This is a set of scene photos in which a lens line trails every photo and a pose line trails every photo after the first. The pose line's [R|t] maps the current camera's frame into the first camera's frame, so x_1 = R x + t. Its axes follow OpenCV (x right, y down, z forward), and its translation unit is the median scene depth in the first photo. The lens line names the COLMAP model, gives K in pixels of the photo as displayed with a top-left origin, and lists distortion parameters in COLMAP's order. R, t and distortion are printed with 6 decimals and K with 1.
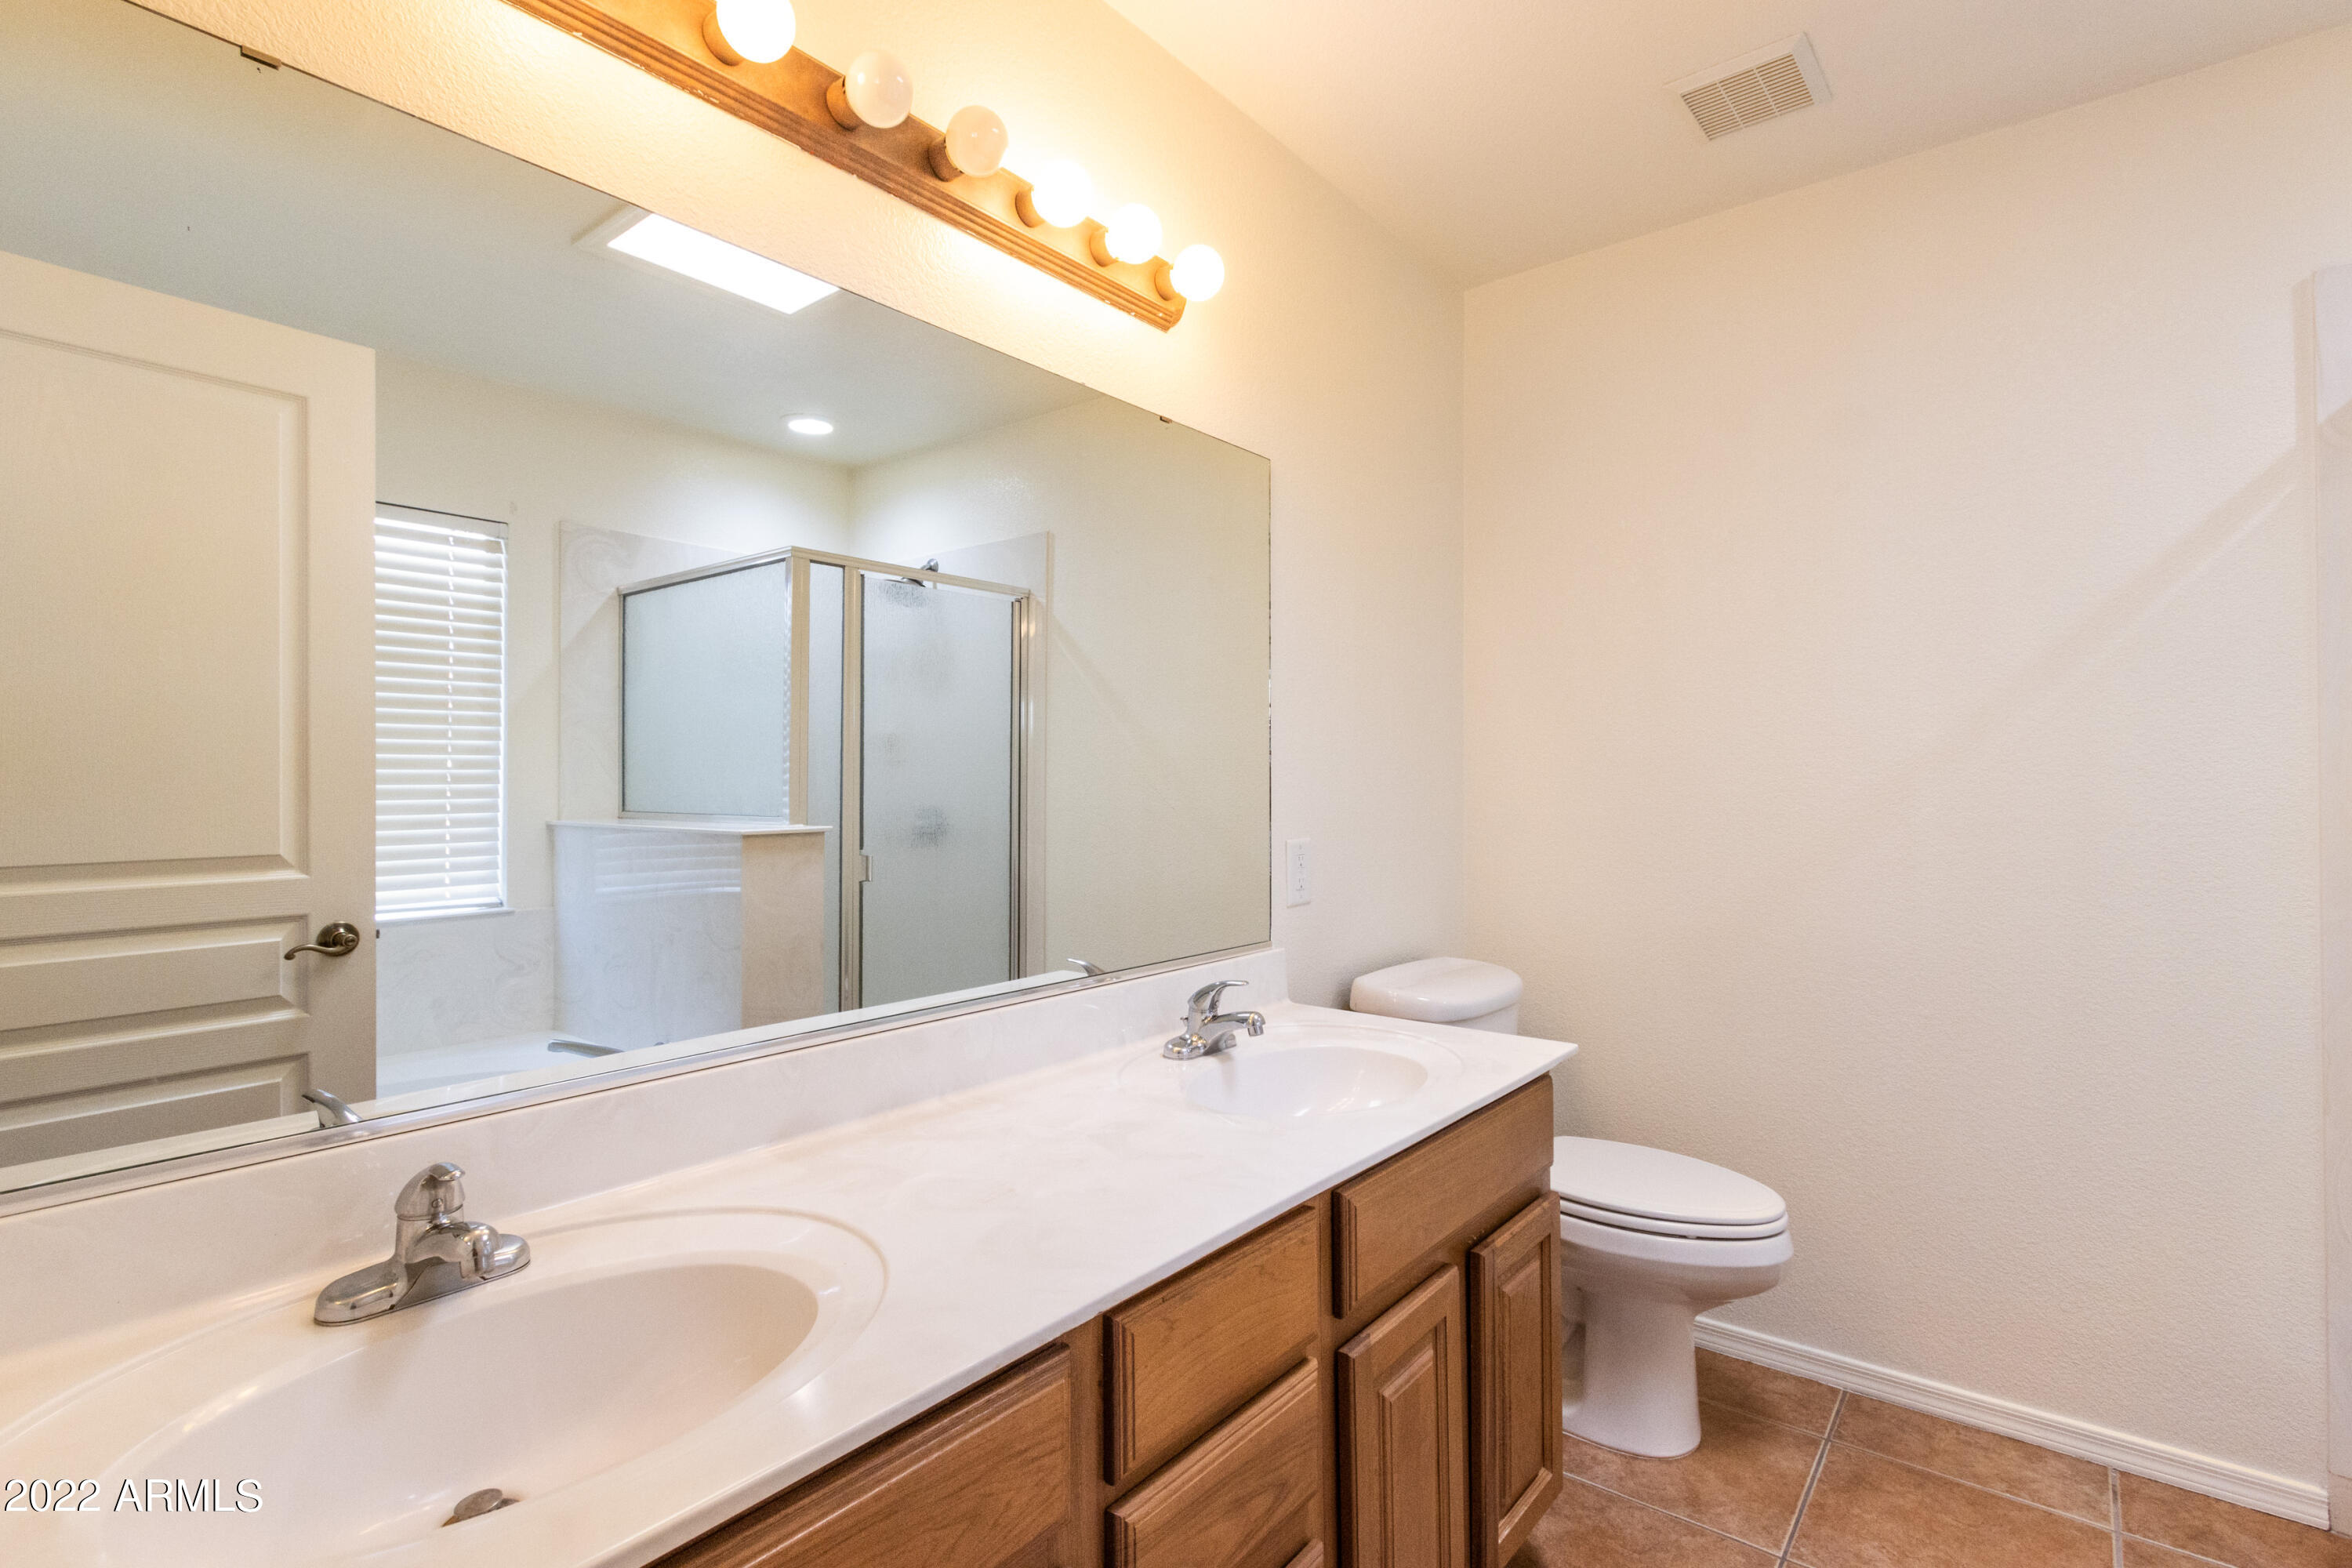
lens RADIAL K [[1127.6, 0, 1176.0], [0, 1127.6, 784.0], [0, 0, 1]] dist [-0.001733, 0.025072]
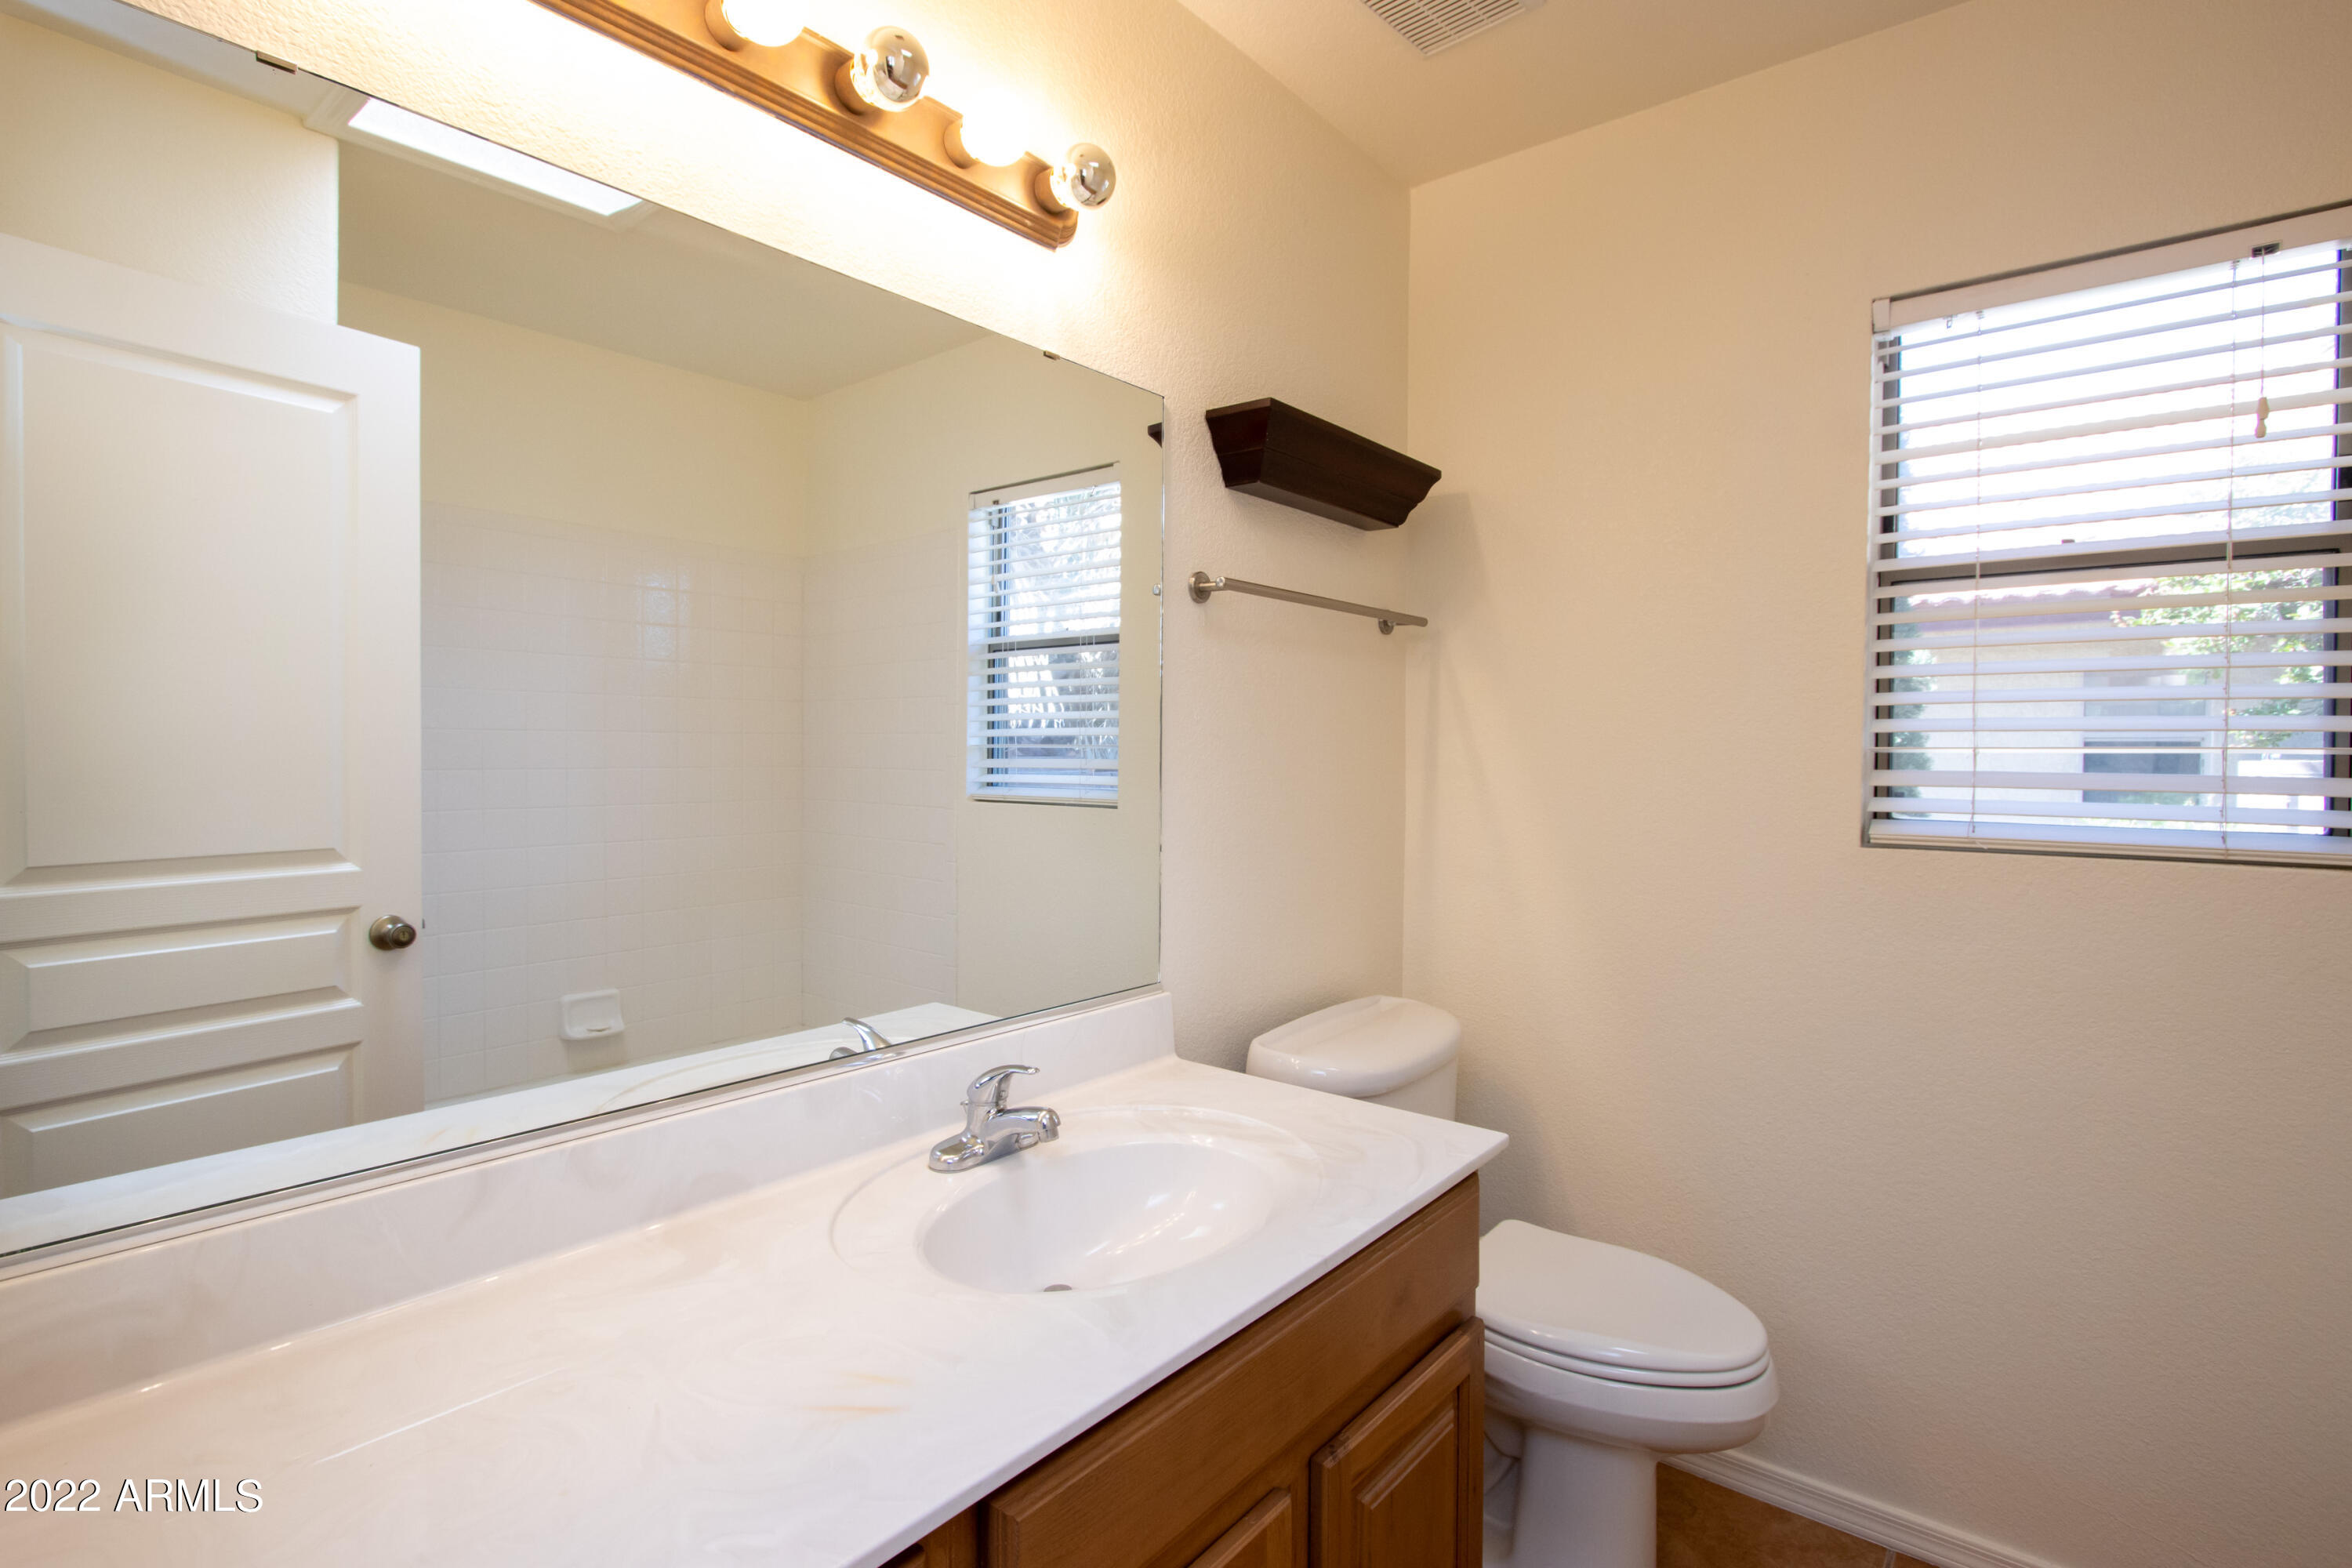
lens RADIAL K [[1131.8, 0, 1184.1], [0, 1131.8, 789.3], [0, 0, 1]] dist [0.002628, -0.001213]
pose [[0.999800, -0.008855, -0.017926, 0.125802], [0.009108, 0.999859, 0.014122, -0.012282], [0.017798, -0.014282, 0.999740, 0.185813]]
